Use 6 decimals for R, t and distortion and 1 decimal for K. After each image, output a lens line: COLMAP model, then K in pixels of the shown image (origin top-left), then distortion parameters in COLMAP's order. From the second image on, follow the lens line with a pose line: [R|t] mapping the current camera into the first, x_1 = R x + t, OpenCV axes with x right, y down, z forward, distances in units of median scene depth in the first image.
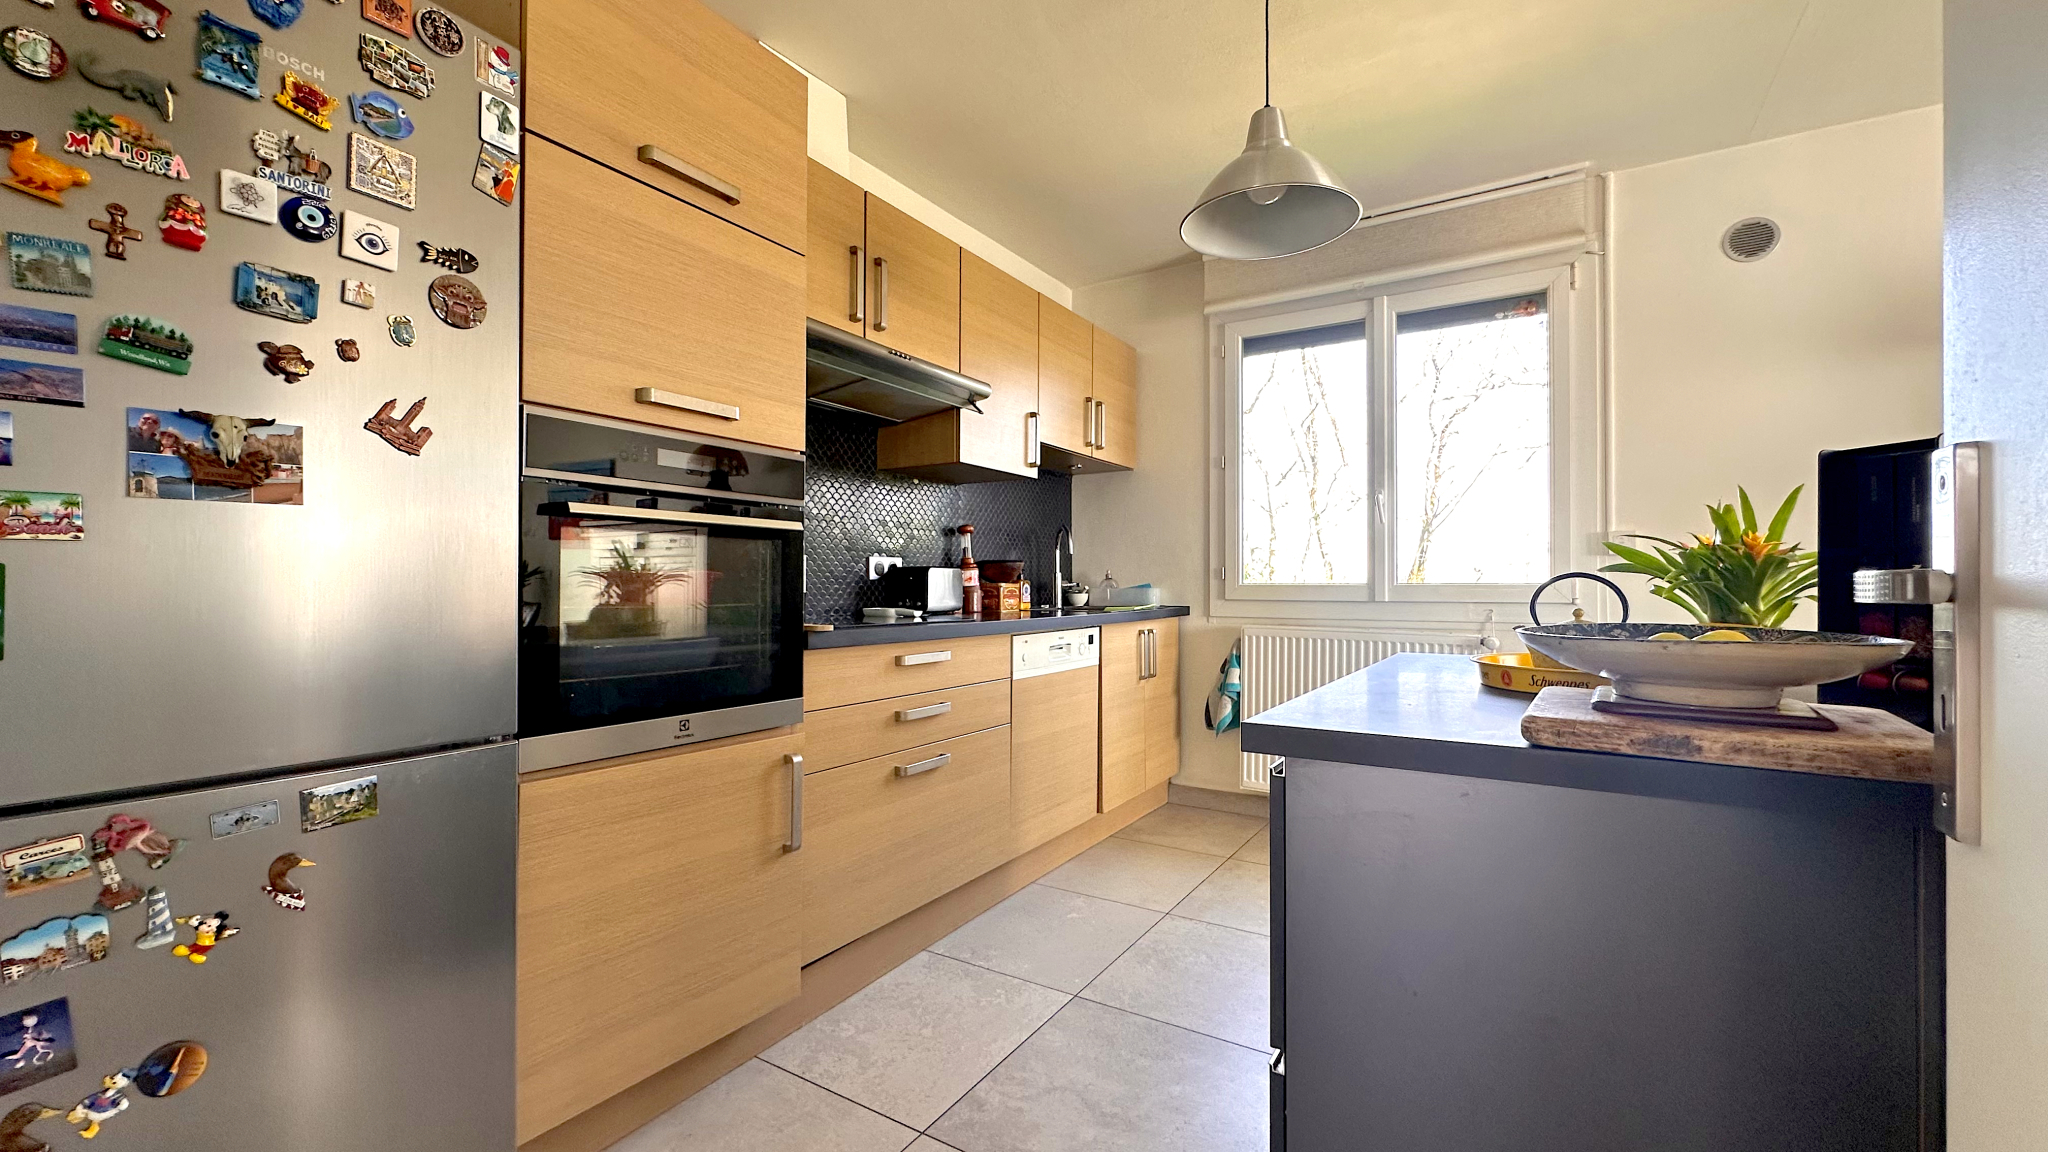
lens RADIAL K [[815.7, 0, 1026.5], [0, 815.7, 577.2], [0, 0, 1]] dist [-0.004071, -0.000244]
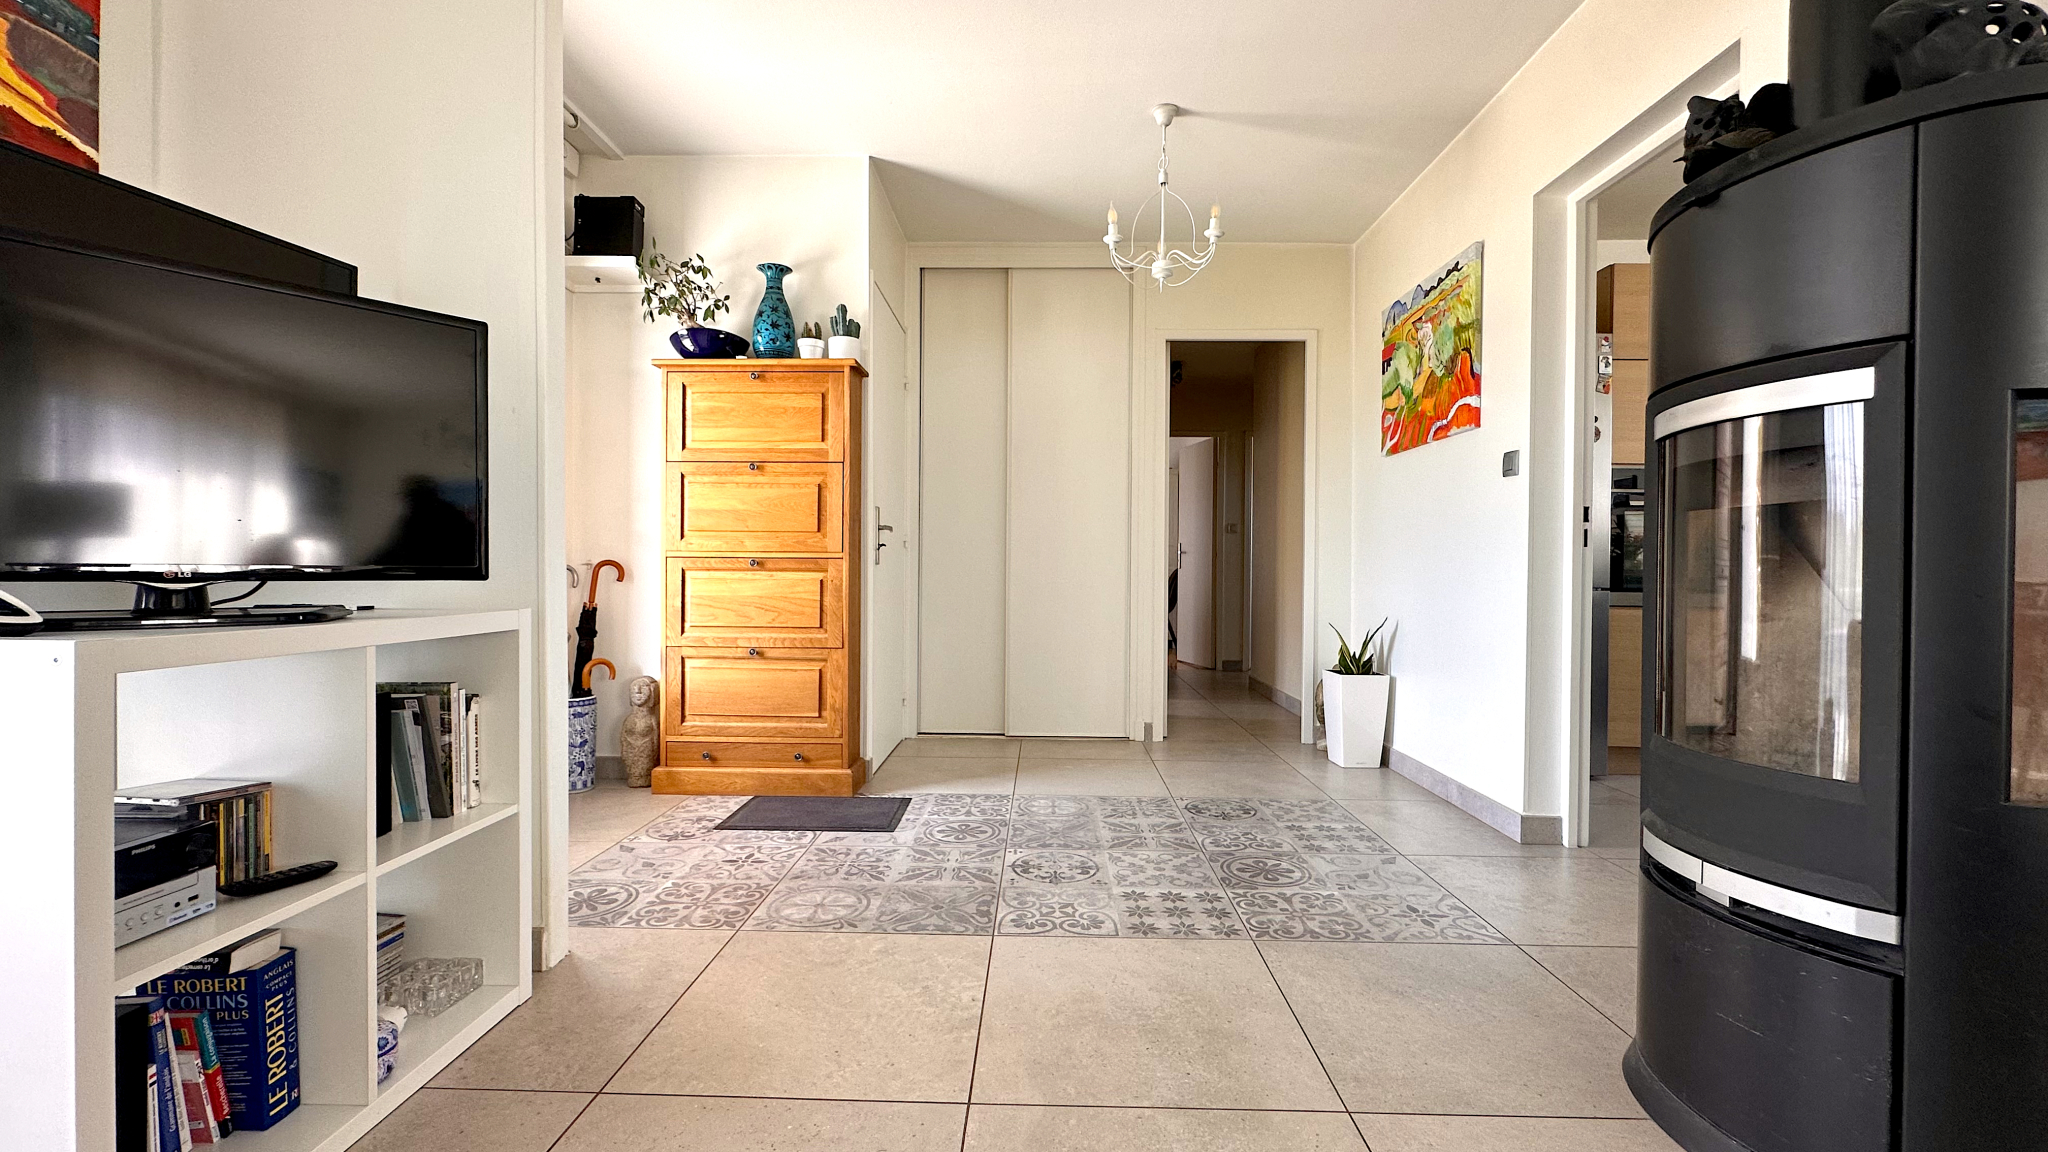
lens RADIAL K [[815.7, 0, 1024.2], [0, 815.7, 579.5], [0, 0, 1]] dist [-0.004071, -0.000244]
pose [[0.514317, 0.007714, -0.857565, 0.634784], [0.004512, 0.999921, 0.011701, 0.113703], [0.857588, -0.009888, 0.514242, -1.896085]]
